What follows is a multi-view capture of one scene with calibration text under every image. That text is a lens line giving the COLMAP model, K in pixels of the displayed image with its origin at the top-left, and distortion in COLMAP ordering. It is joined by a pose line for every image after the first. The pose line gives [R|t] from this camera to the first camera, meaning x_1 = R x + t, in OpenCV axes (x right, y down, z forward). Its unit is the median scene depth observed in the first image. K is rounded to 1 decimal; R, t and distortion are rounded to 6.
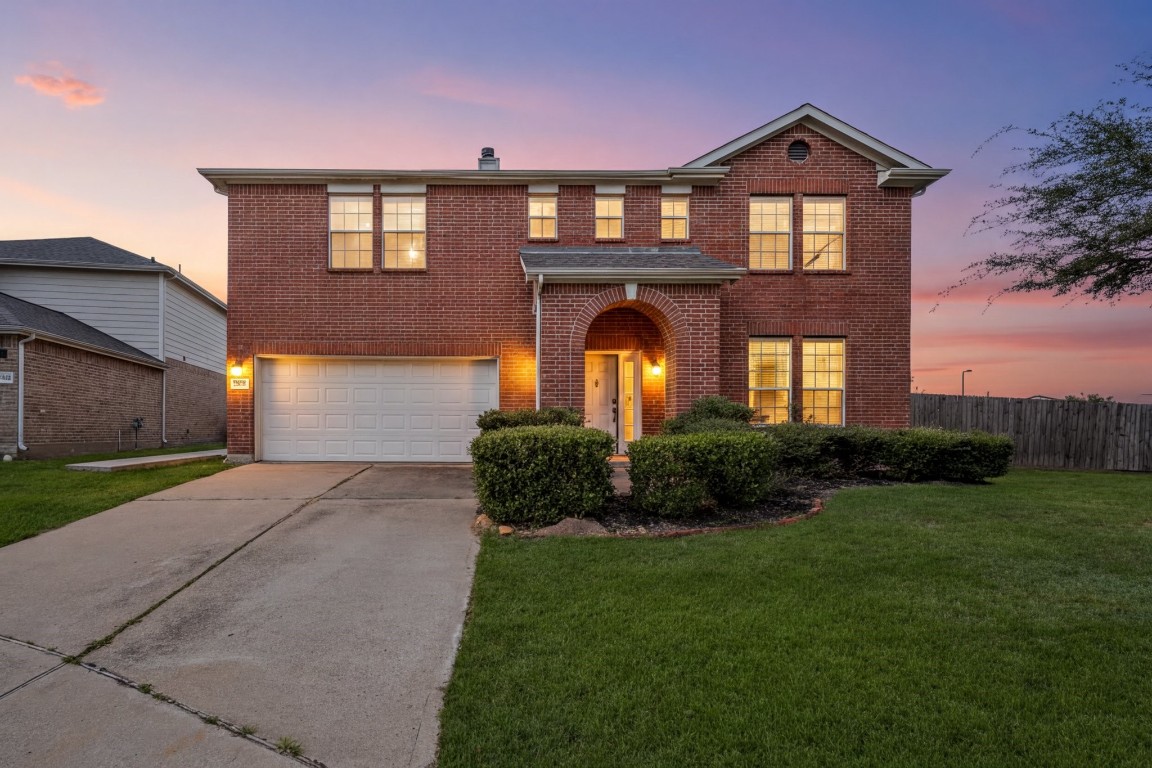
lens RADIAL K [[539.4, 0, 576.0], [0, 539.4, 426.0], [0, 0, 1]] dist [-0.000995, 0.000006]
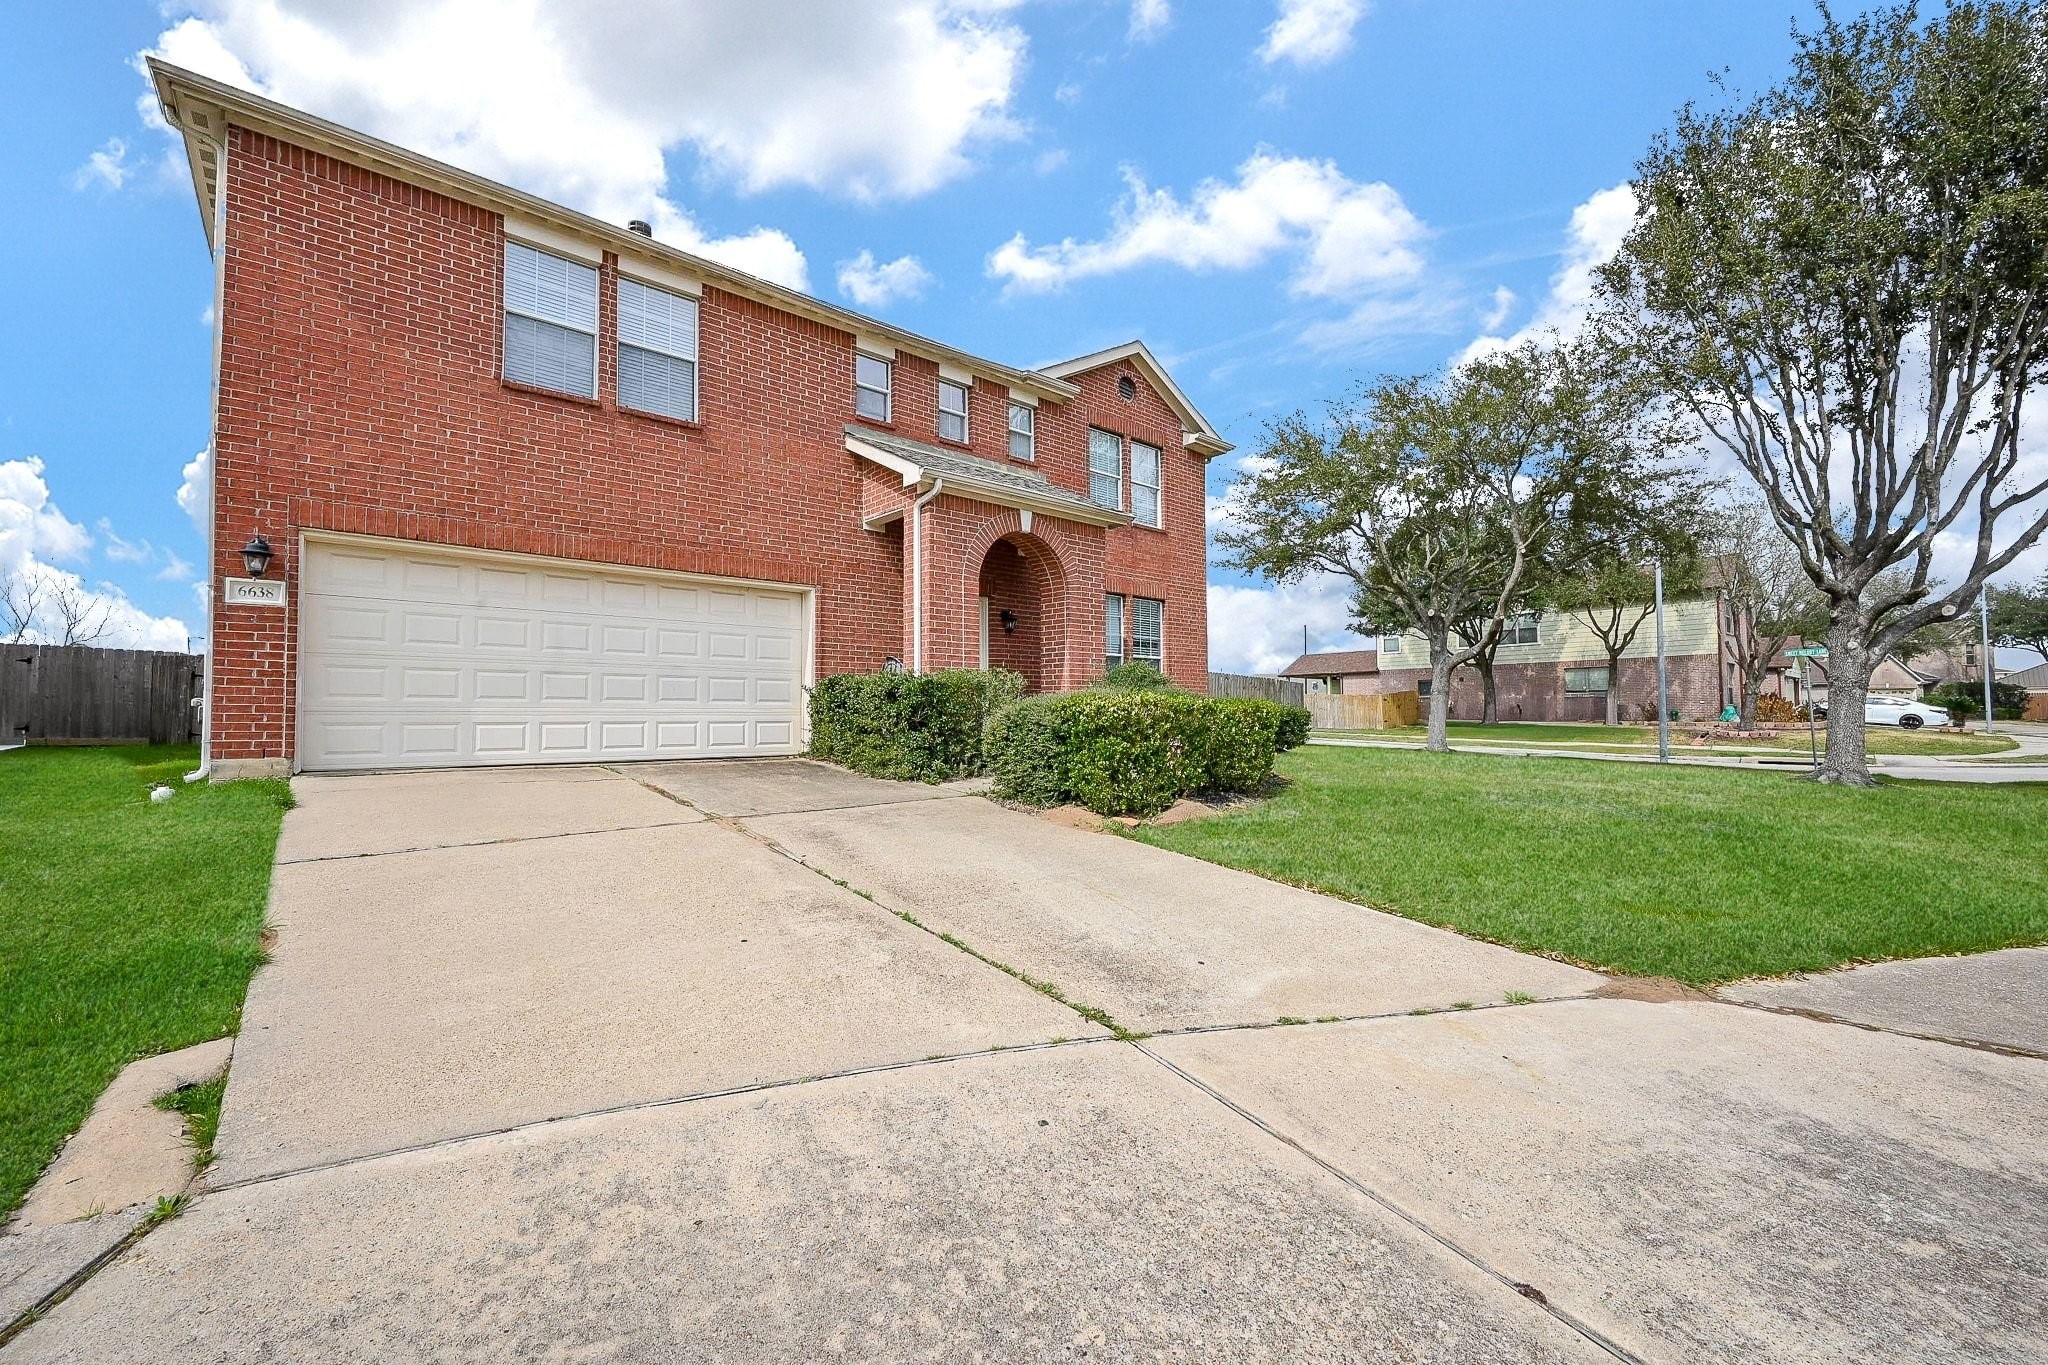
lens RADIAL K [[805.3, 0, 1024.0], [0, 805.3, 682.5], [0, 0, 1]] dist [-0.000816, 0.000480]
pose [[0.756316, 0.017819, 0.653963, -0.577758], [0.001480, 0.999580, -0.028948, 0.012836], [-0.654204, 0.022862, 0.755972, 0.118018]]
